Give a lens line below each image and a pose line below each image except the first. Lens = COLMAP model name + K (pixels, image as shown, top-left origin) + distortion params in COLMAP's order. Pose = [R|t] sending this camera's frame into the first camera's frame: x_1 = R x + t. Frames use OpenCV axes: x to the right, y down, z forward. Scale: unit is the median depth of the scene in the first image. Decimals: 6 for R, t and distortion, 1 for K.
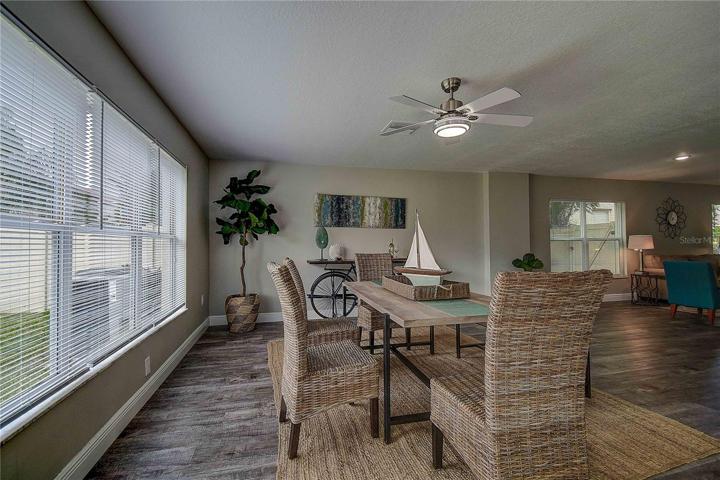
lens RADIAL K [[323.0, 0, 360.0], [0, 323.0, 240.0], [0, 0, 1]] dist [0.000564, -0.000029]
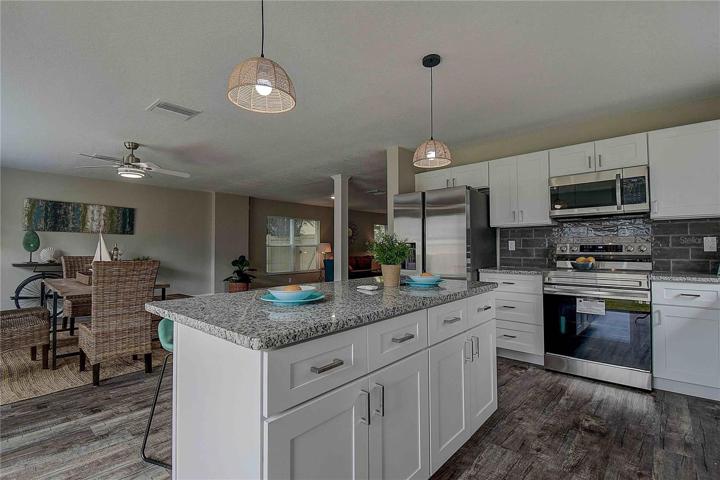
lens RADIAL K [[328.8, 0, 360.0], [0, 328.8, 240.0], [0, 0, 1]] dist [0.029373, -0.026032]
pose [[0.823709, 0.021511, 0.566605, 0.144358], [-0.015166, 0.999758, -0.015908, -0.010244], [-0.566810, 0.004510, 0.823836, -0.451843]]
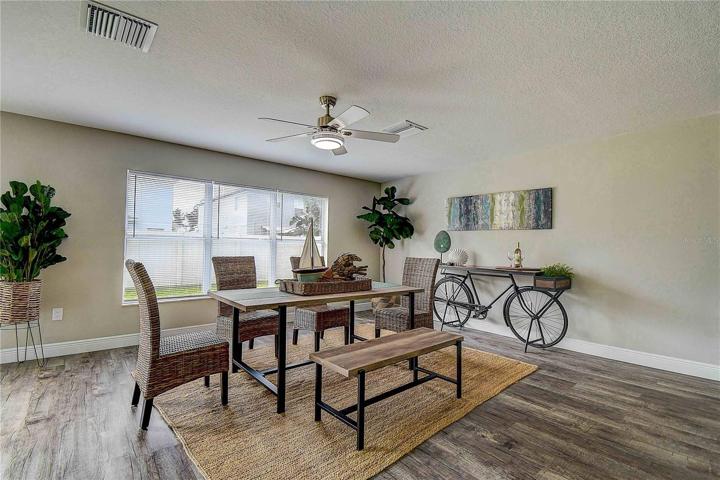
lens RADIAL K [[328.8, 0, 360.0], [0, 328.8, 240.0], [0, 0, 1]] dist [0.029373, -0.026032]
pose [[0.447009, -0.007006, -0.894502, 0.648282], [-0.003178, 0.999951, -0.009420, -0.002334], [0.894524, 0.007053, 0.446965, 0.296156]]
